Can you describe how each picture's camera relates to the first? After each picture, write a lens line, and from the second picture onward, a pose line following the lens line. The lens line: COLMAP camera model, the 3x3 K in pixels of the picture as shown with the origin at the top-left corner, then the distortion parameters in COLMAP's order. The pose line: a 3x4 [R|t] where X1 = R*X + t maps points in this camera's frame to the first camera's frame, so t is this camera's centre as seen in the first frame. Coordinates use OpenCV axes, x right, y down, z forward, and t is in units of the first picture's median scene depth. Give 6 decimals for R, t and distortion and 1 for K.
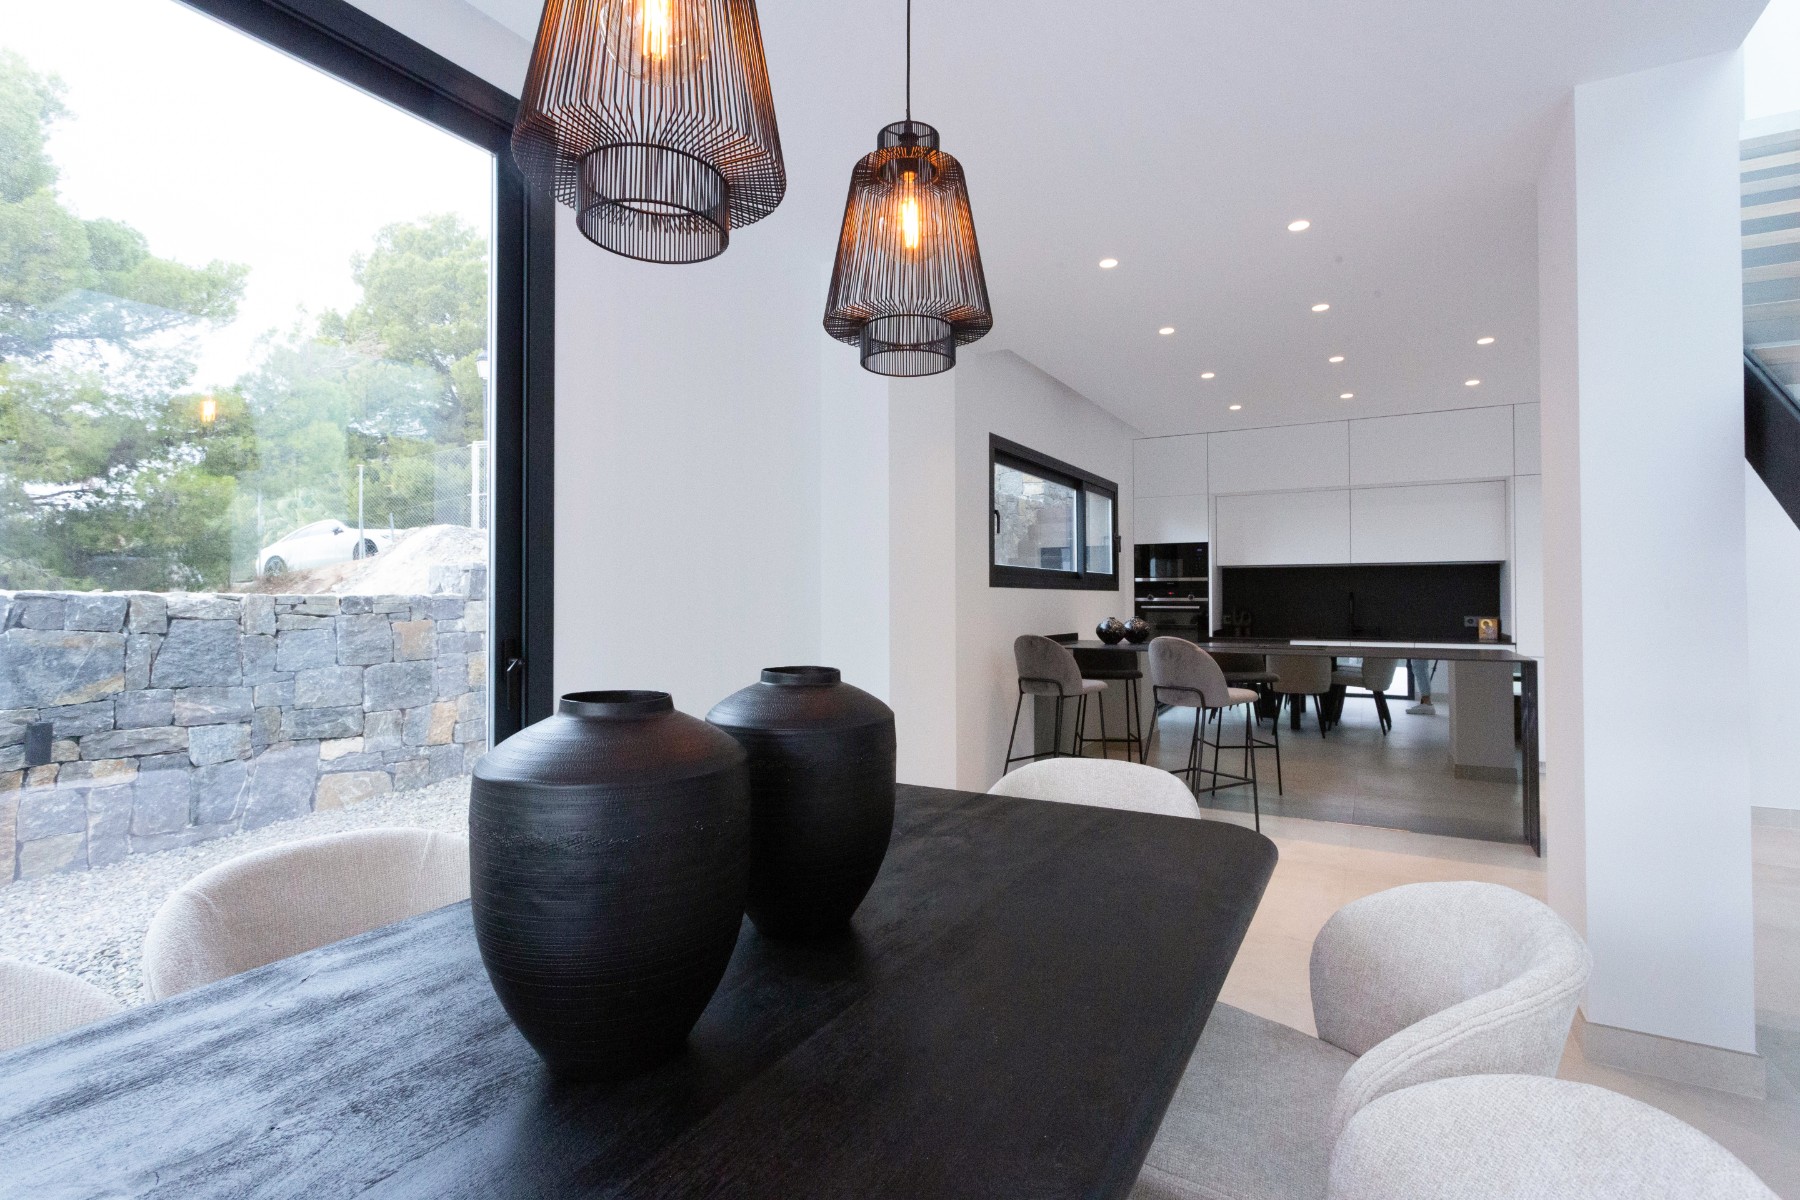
lens RADIAL K [[855.6, 0, 895.7], [0, 855.6, 586.1], [0, 0, 1]] dist [0.004465, 0.000600]
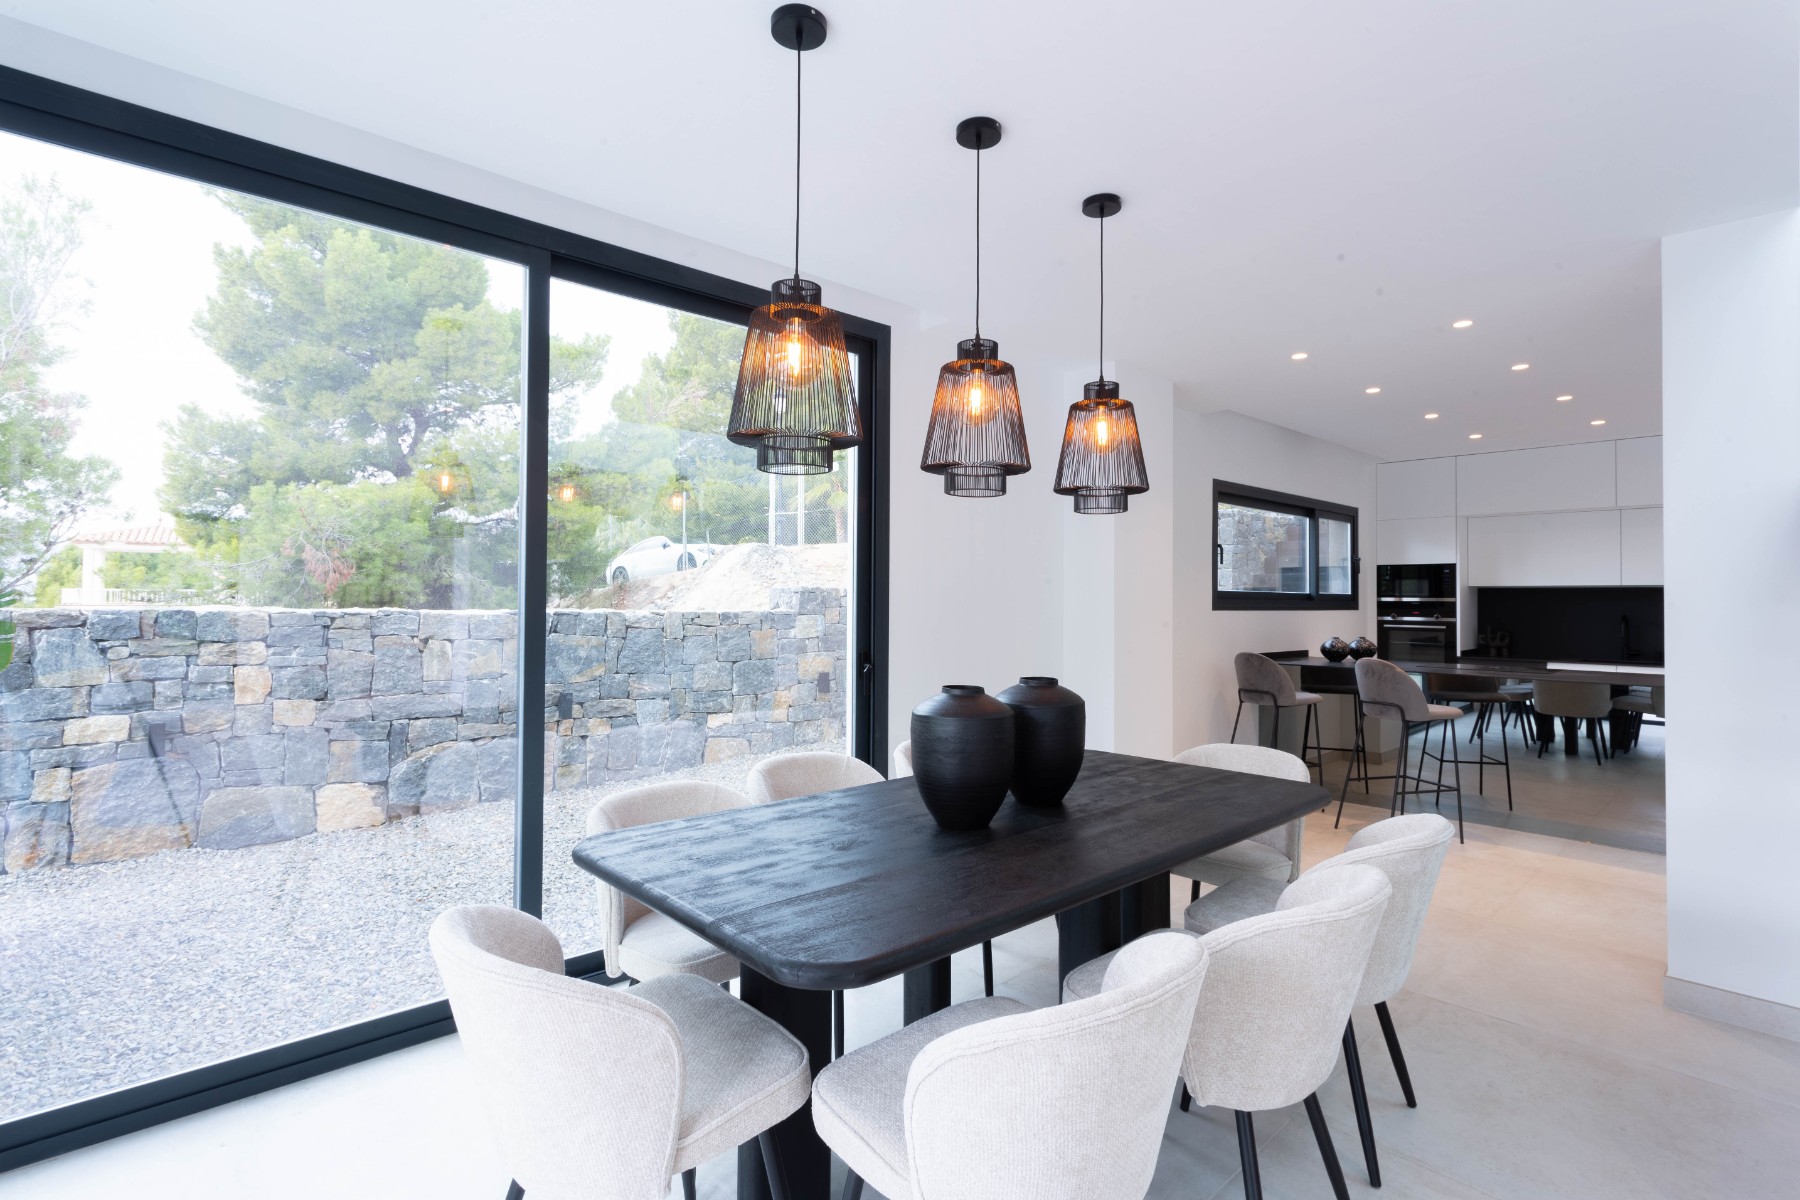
lens RADIAL K [[855.6, 0, 895.7], [0, 855.6, 586.1], [0, 0, 1]] dist [0.004465, 0.000600]
pose [[0.956388, 0.003550, -0.292078, 0.034483], [-0.004552, 0.999986, -0.002750, -0.024936], [0.292064, 0.003959, 0.956391, -0.227791]]
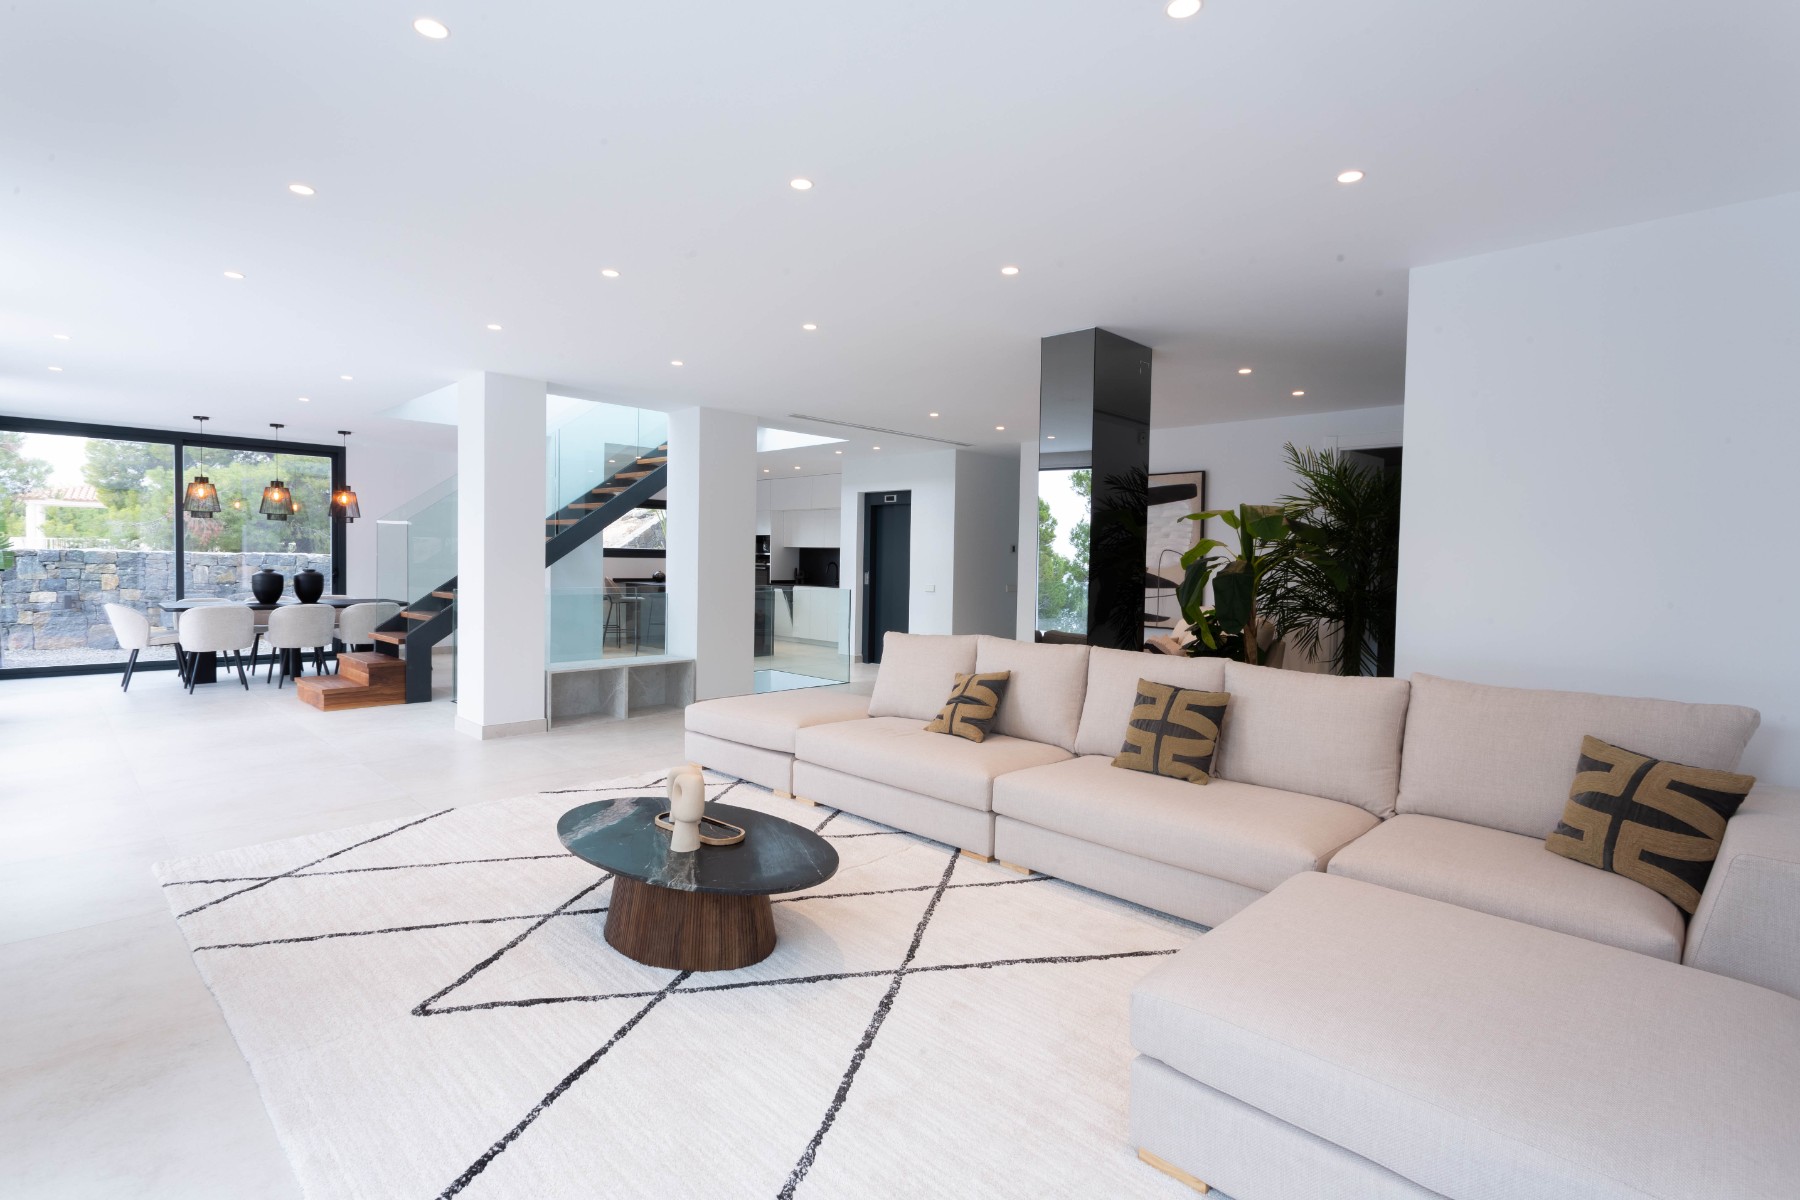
lens RADIAL K [[855.6, 0, 895.7], [0, 855.6, 586.1], [0, 0, 1]] dist [0.004465, 0.000600]
pose [[0.965668, 0.027532, -0.258316, 1.546065], [-0.016309, 0.998832, 0.045491, -0.039783], [0.259266, -0.039717, 0.964989, -1.108059]]
